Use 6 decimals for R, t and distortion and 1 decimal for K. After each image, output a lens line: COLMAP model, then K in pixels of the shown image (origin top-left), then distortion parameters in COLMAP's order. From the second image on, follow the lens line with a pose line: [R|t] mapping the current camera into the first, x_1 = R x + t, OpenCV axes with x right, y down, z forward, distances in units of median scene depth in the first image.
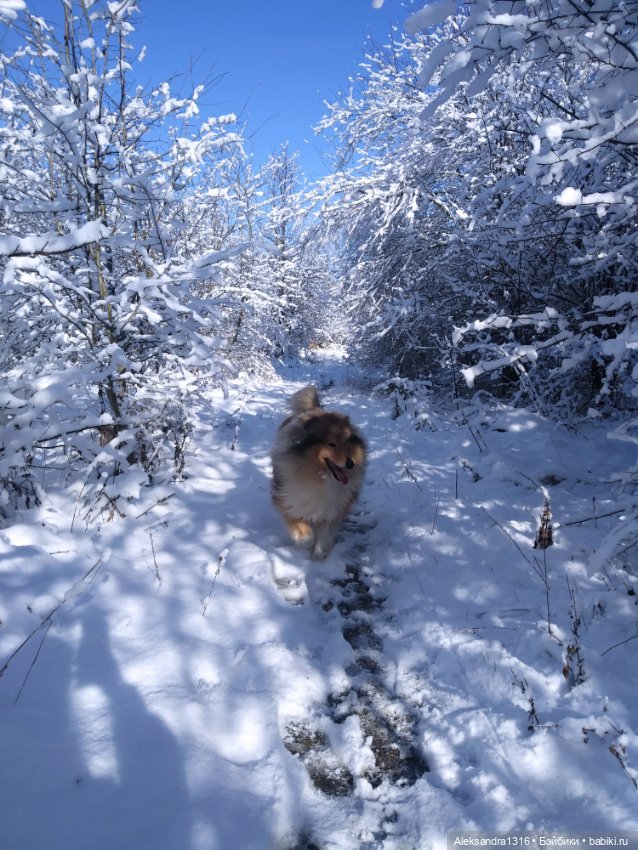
lens RADIAL K [[679.6, 0, 325.2], [0, 679.6, 433.0], [0, 0, 1]] dist [0.046622, -0.066816]
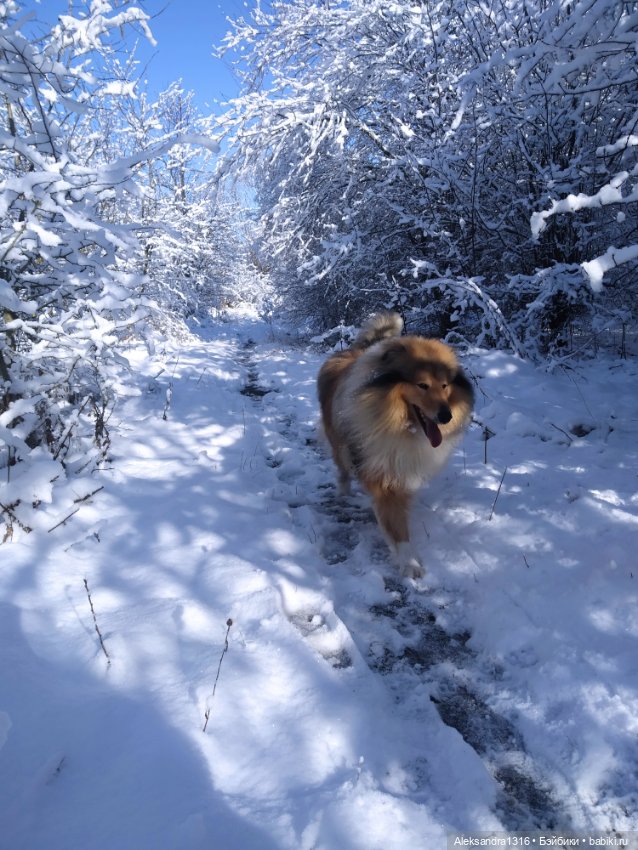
lens RADIAL K [[679.6, 0, 323.1], [0, 679.6, 426.2], [0, 0, 1]] dist [0.046622, -0.066816]
pose [[0.989223, -0.066554, 0.130413, -0.074955], [0.060689, 0.996980, 0.048444, 0.006423], [-0.133244, -0.040007, 0.990275, 0.249599]]
